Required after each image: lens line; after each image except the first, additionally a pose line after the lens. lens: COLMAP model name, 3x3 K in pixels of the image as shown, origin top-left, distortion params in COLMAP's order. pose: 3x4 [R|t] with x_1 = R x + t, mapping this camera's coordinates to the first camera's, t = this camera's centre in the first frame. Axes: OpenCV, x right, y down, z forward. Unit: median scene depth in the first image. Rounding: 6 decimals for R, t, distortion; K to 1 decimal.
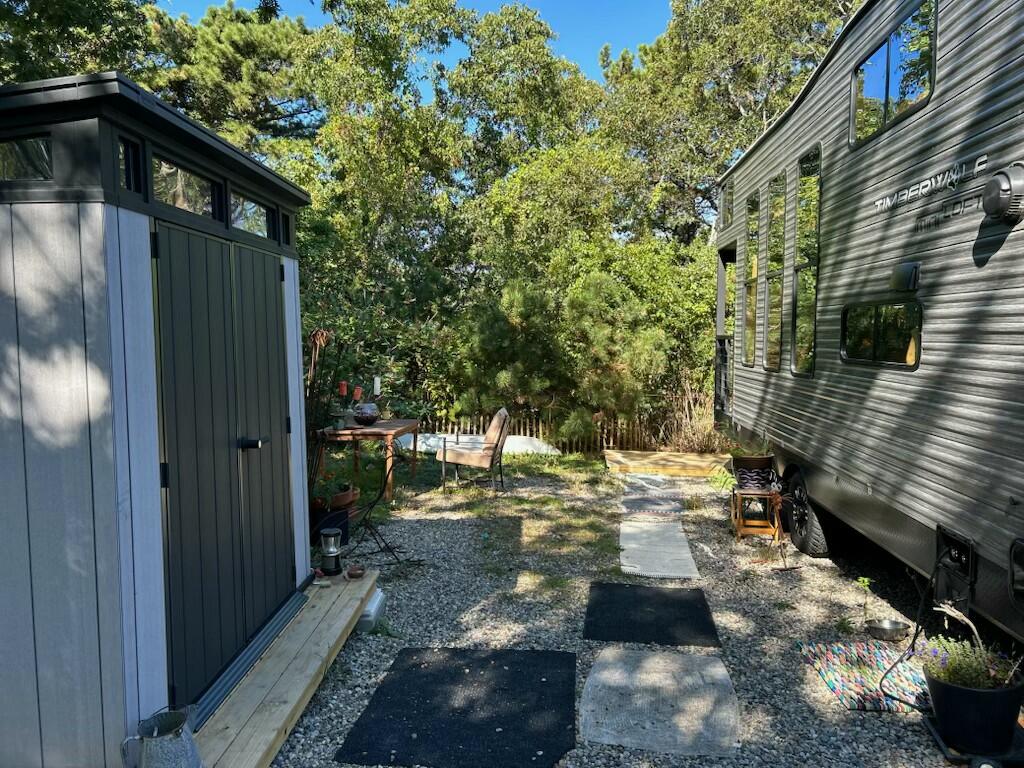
lens RADIAL K [[769.7, 0, 520.4], [0, 769.7, 387.7], [0, 0, 1]] dist [0.051537, -0.055771]
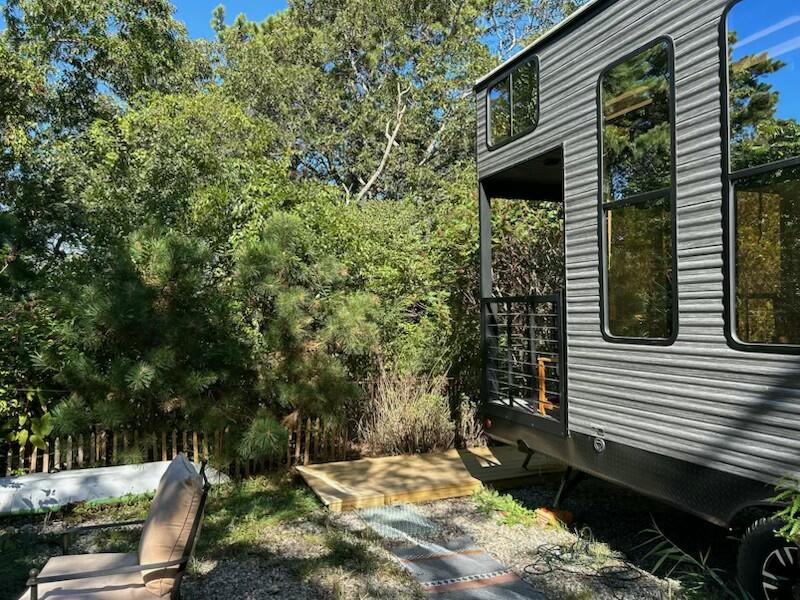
lens RADIAL K [[601.4, 0, 400.7], [0, 601.4, 301.7], [0, 0, 1]] dist [0.051537, -0.055771]
pose [[0.894078, -0.009875, 0.447802, -0.051177], [0.048663, 0.995981, -0.075198, -0.023507], [-0.445259, 0.089024, 0.890965, 0.473367]]
